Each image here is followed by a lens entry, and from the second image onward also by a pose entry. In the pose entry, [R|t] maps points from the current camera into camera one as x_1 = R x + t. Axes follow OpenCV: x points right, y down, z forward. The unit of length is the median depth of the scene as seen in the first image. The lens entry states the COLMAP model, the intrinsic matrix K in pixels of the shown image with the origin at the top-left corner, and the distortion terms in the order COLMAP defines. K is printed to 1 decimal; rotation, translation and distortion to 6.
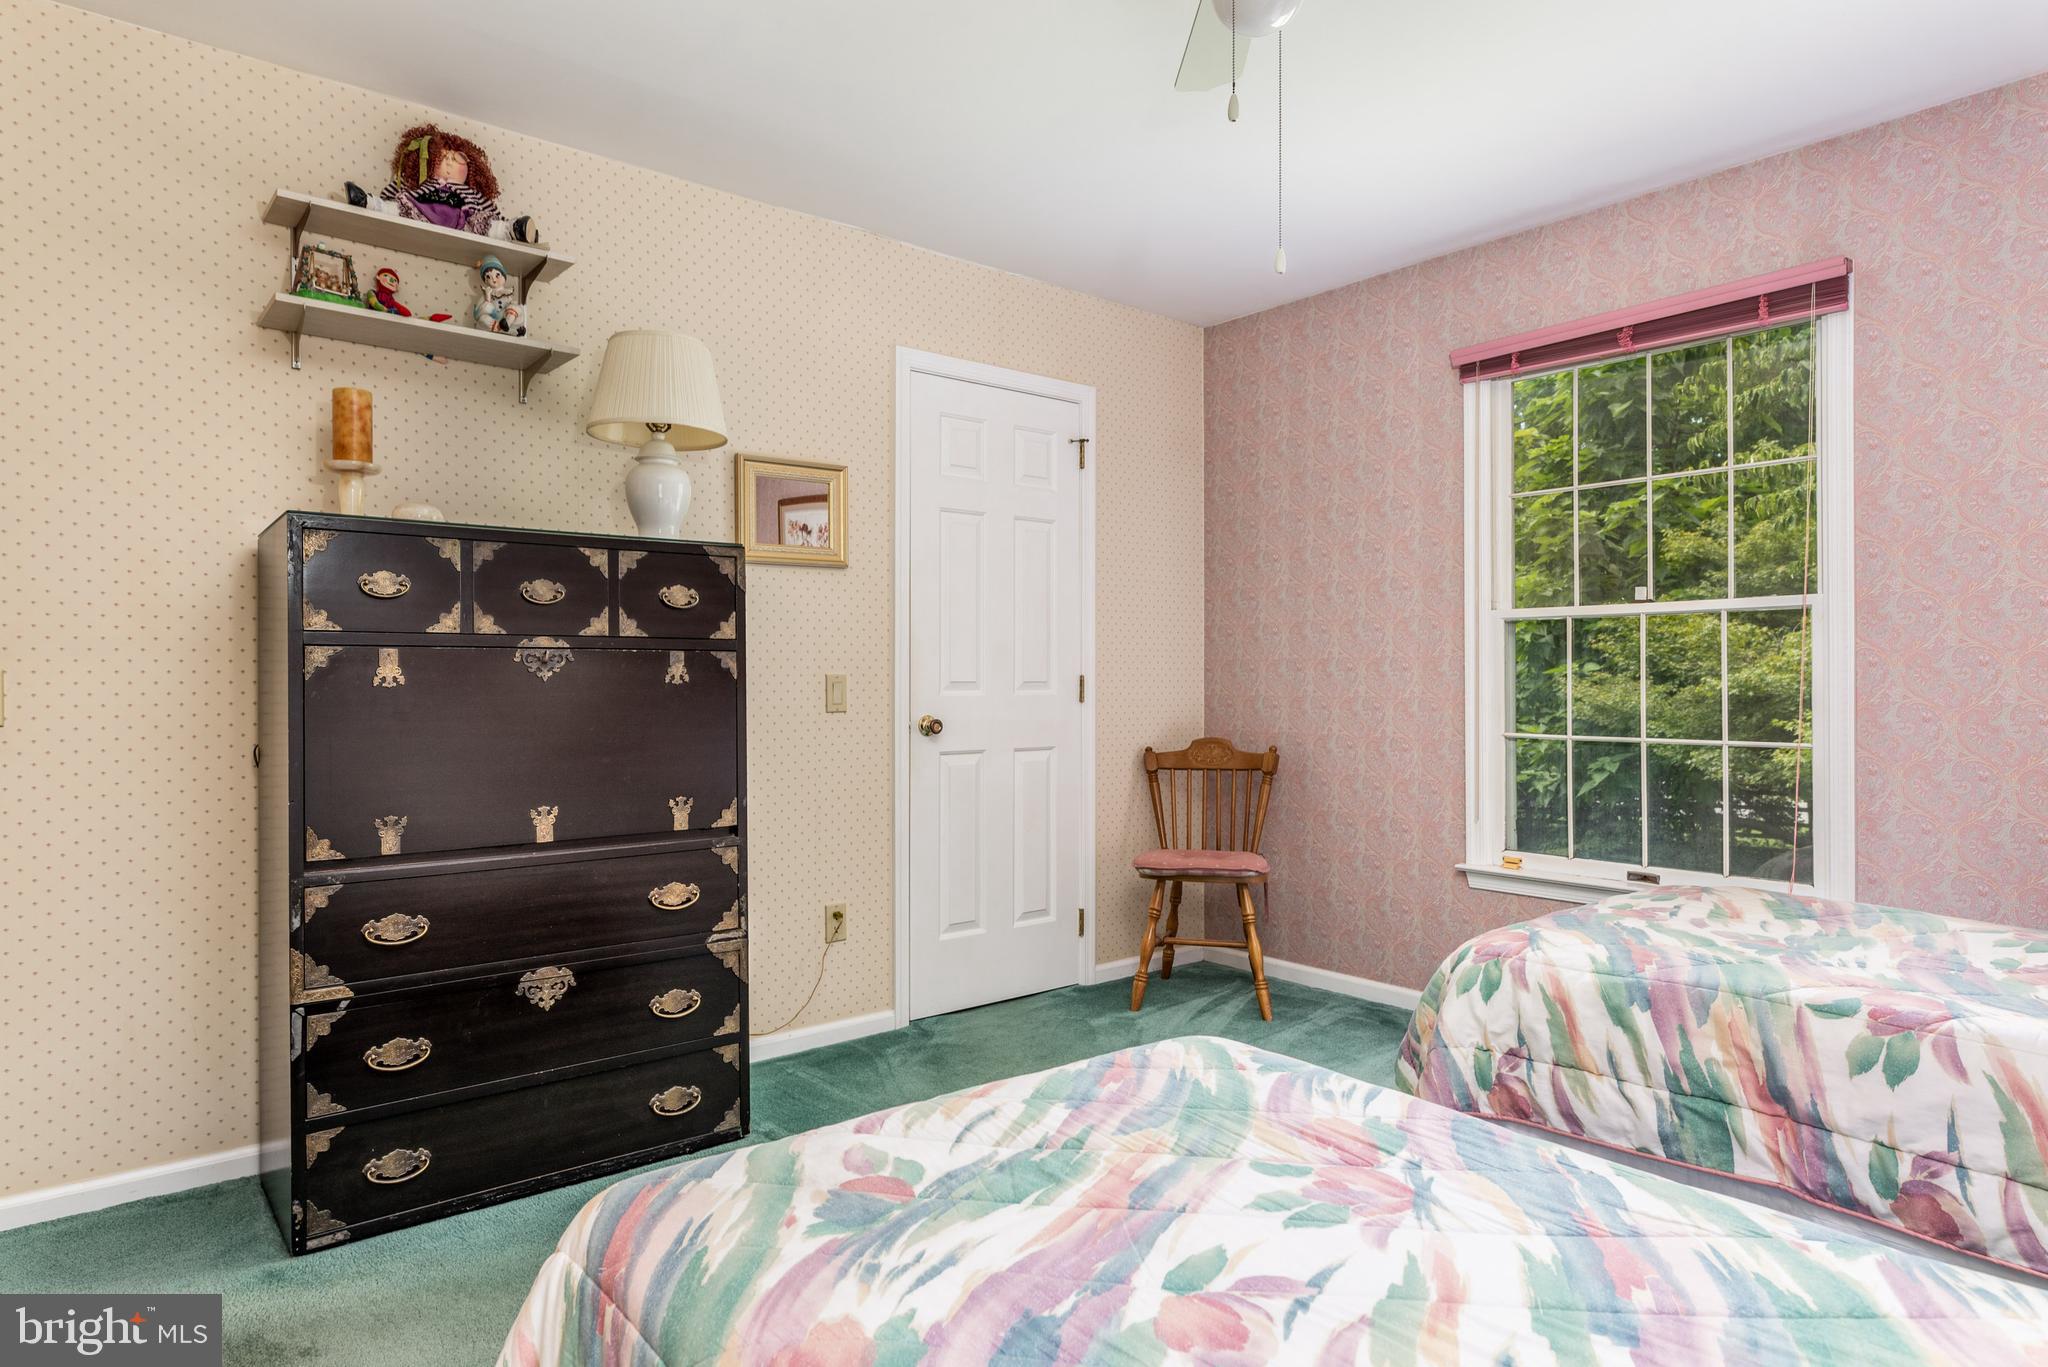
lens RADIAL K [[1175.9, 0, 1022.3], [0, 1175.9, 678.4], [0, 0, 1]] dist [-0.009509, 0.001795]
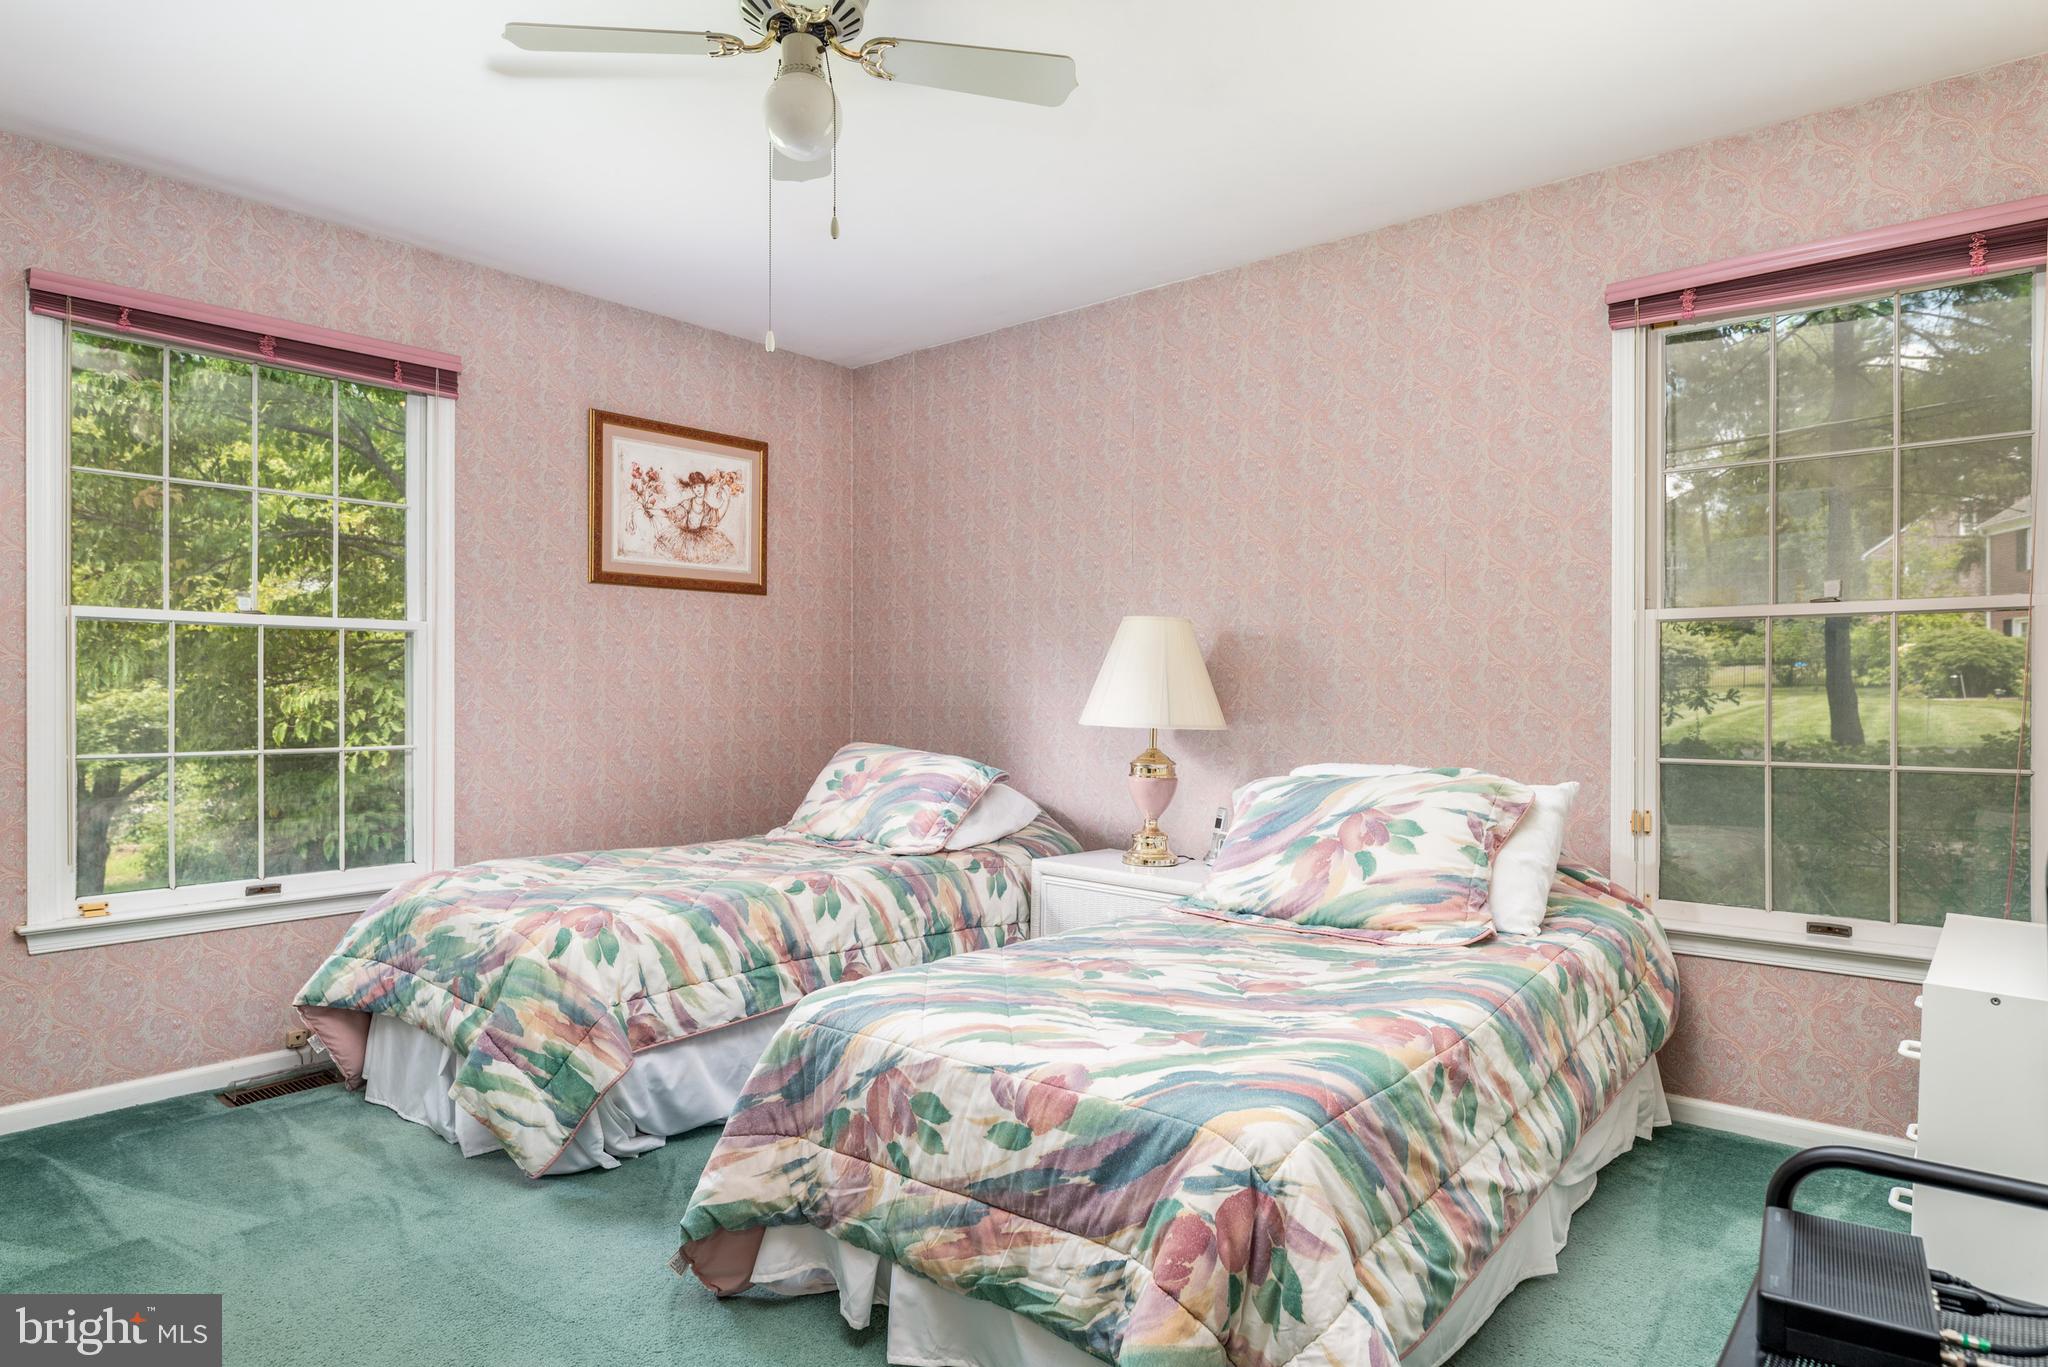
lens RADIAL K [[1175.9, 0, 1023.3], [0, 1175.9, 693.2], [0, 0, 1]] dist [-0.009509, 0.001795]
pose [[-0.184773, 0.002826, 0.982777, -0.899361], [-0.004501, 0.999983, -0.003722, 0.005843], [-0.982771, -0.005111, -0.184757, 0.869324]]
